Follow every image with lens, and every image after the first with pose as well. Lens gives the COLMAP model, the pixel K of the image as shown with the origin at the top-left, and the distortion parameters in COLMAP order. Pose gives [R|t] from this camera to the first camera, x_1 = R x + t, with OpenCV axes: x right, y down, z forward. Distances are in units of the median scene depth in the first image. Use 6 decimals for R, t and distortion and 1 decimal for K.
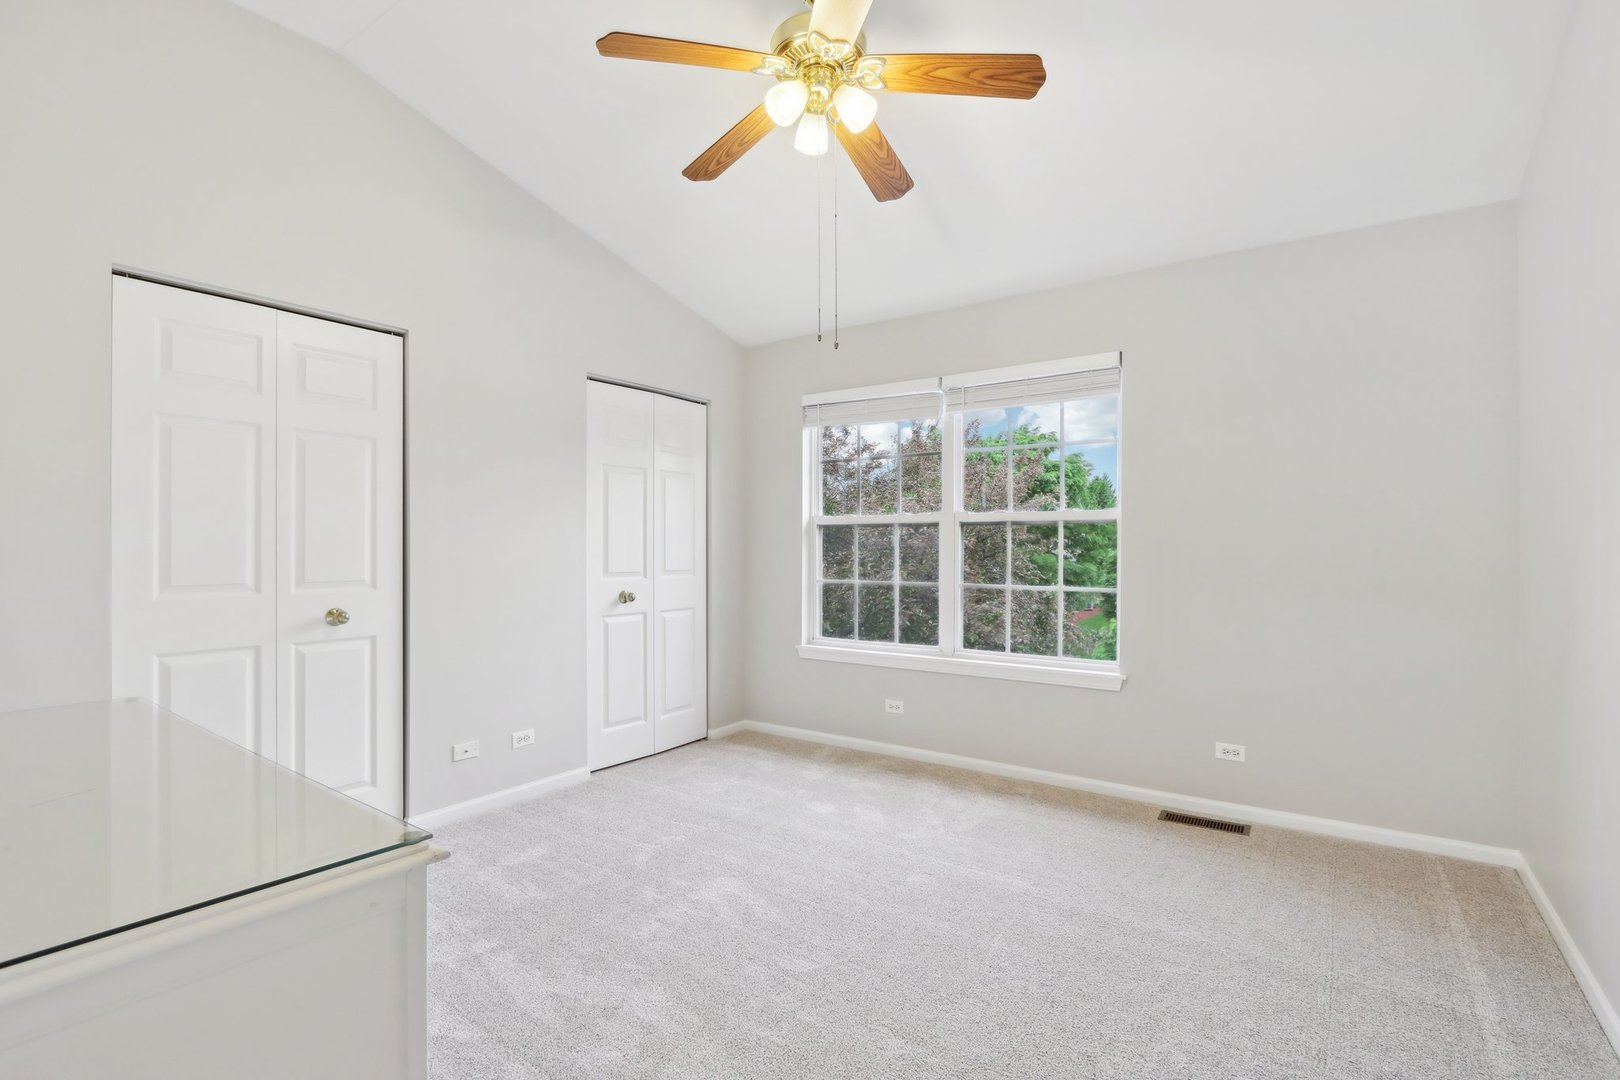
lens RADIAL K [[756.9, 0, 819.9], [0, 756.9, 547.8], [0, 0, 1]] dist [-0.020900, 0.000645]
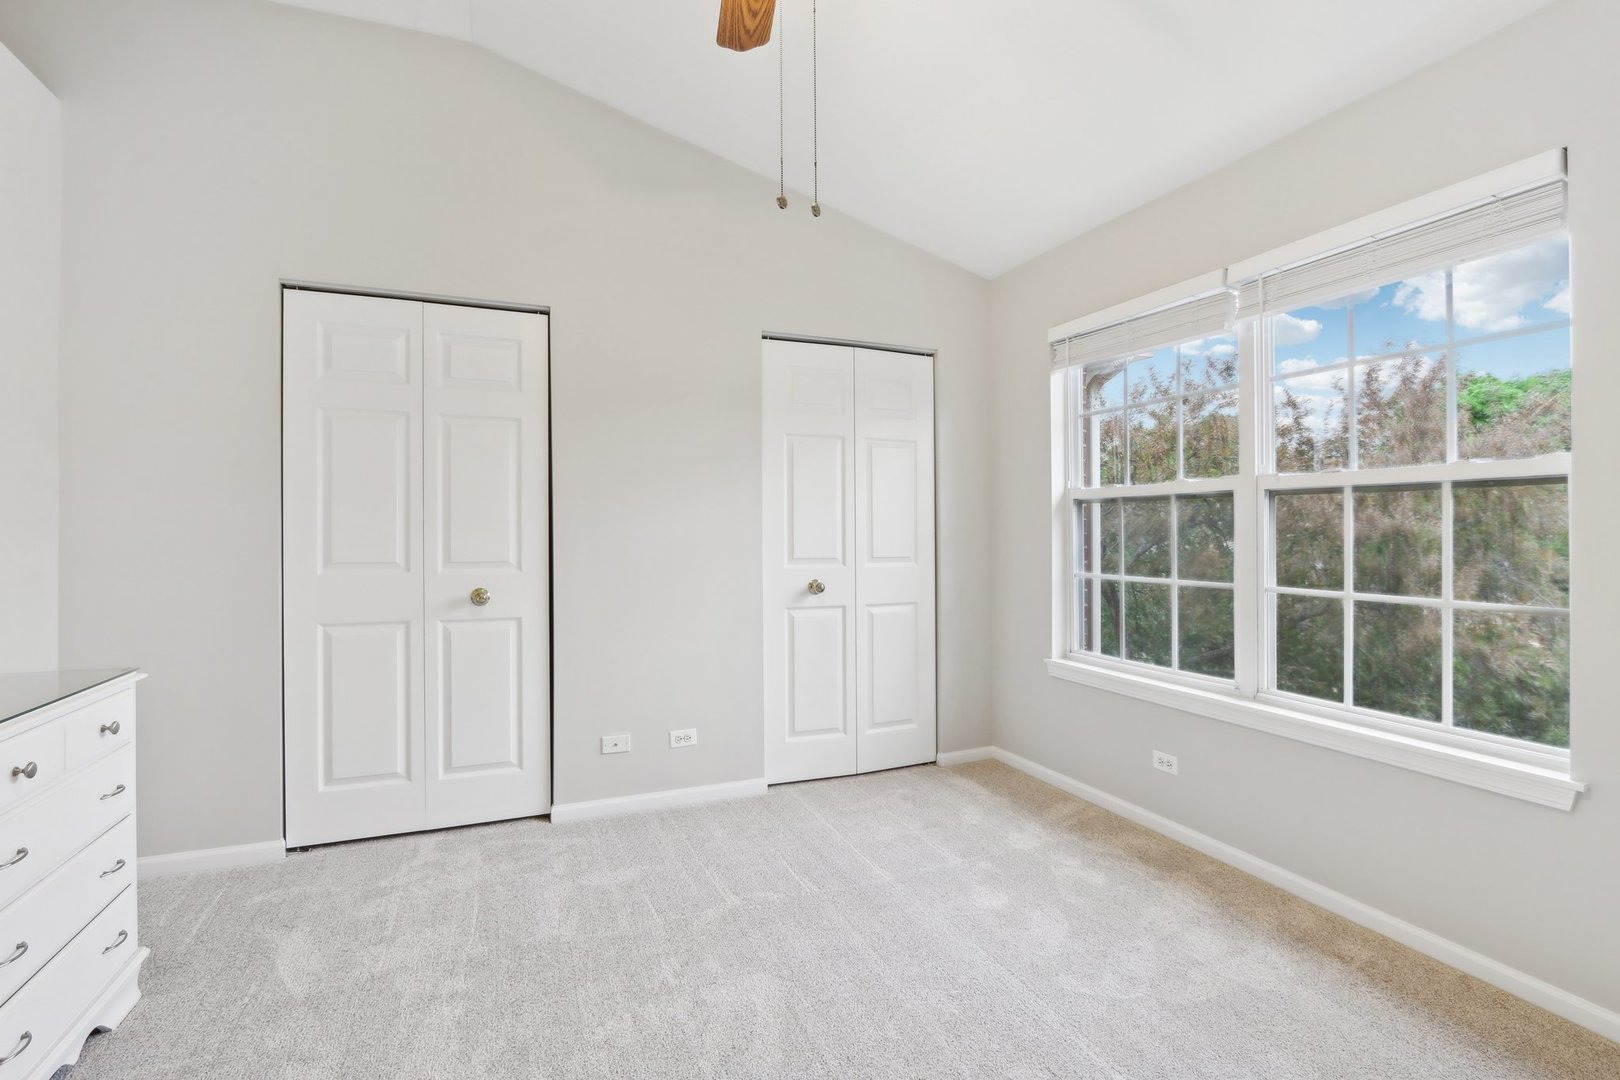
lens RADIAL K [[767.1, 0, 813.1], [0, 767.1, 524.5], [0, 0, 1]] dist [-0.016141, 0.001056]
pose [[0.847394, -0.003606, -0.530952, 0.212211], [-0.001732, 0.999953, -0.009555, 0.002277], [0.530961, 0.009017, 0.847348, 0.265842]]
